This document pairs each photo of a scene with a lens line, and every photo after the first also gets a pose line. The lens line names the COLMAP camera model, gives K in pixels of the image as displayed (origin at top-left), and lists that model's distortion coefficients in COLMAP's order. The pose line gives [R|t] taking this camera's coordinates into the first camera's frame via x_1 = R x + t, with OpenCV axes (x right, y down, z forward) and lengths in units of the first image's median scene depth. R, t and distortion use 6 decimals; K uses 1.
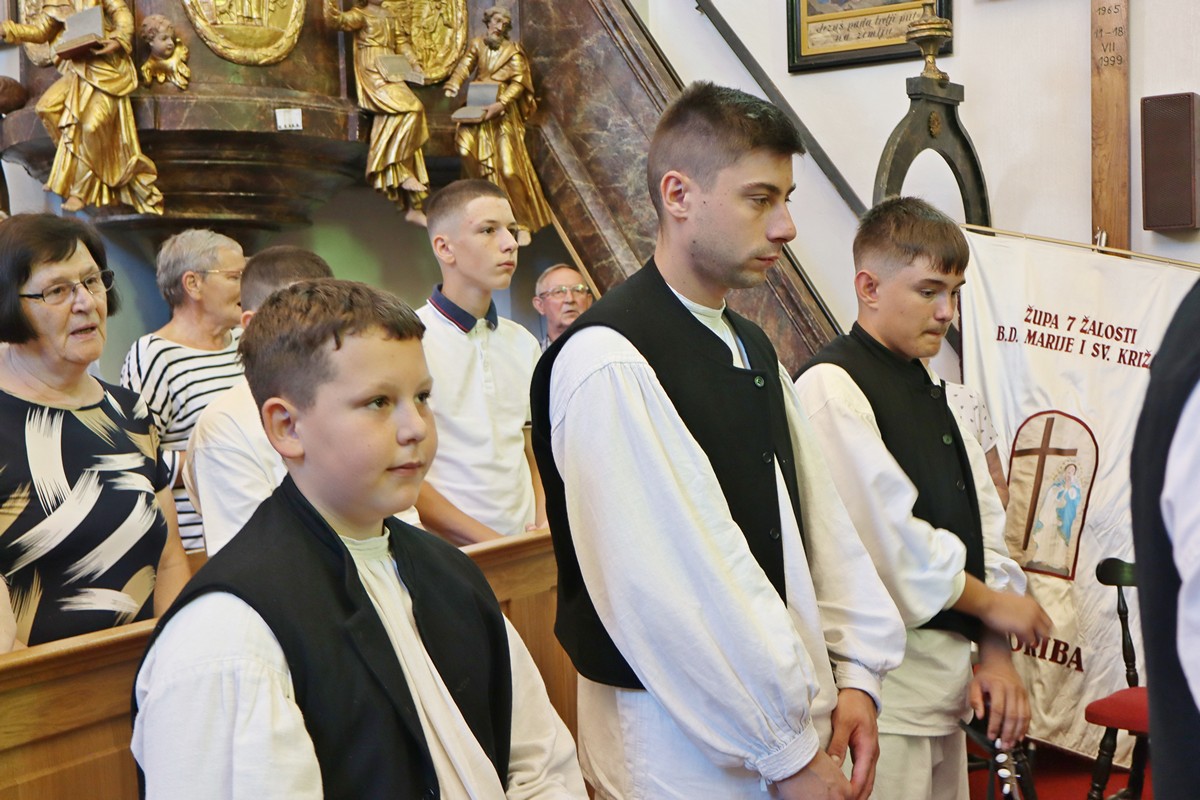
lens RADIAL K [[1430.1, 0, 644.1], [0, 1430.1, 402.7], [0, 0, 1]] dist [-0.011458, -0.021038]
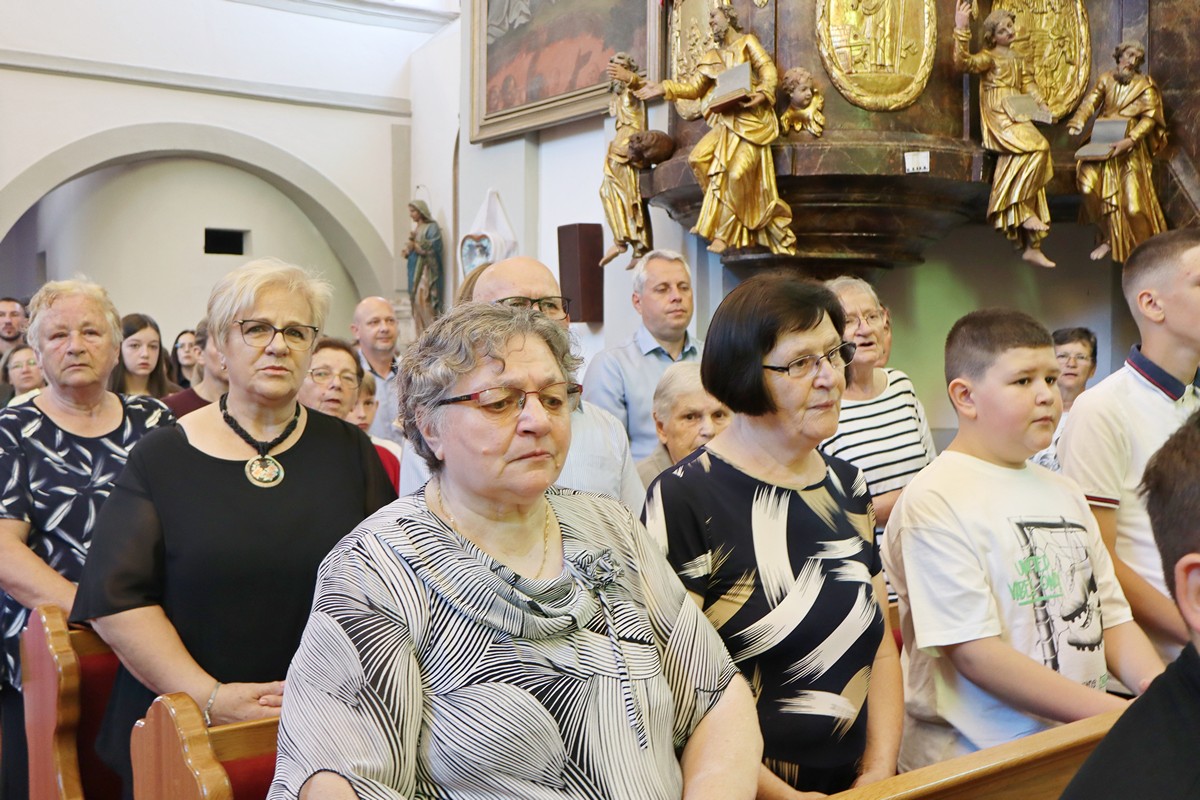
lens RADIAL K [[1246.6, 0, 601.9], [0, 1246.6, 381.3], [0, 0, 1]] dist [-0.003150, -0.029930]
pose [[0.913038, 0.041260, -0.405782, -0.083313], [-0.048753, 0.998778, -0.008141, -0.022346], [0.404950, 0.027216, 0.913934, 0.092612]]
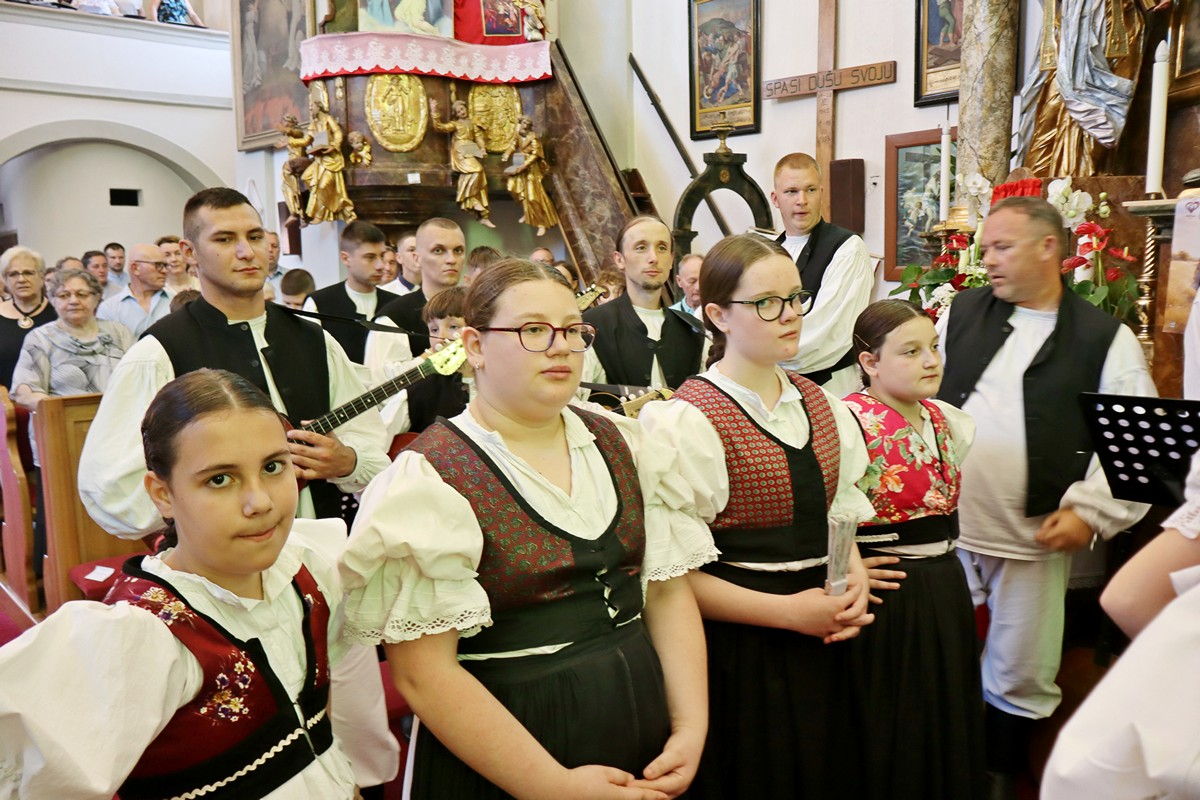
lens RADIAL K [[991.7, 0, 600.0], [0, 991.7, 400.0], [0, 0, 1]] dist [0.002507, 0.008628]
pose [[0.946606, 0.063351, -0.316106, 0.491334], [-0.031125, 0.993881, 0.105977, -0.033979], [0.320886, -0.090480, 0.942786, -0.331397]]
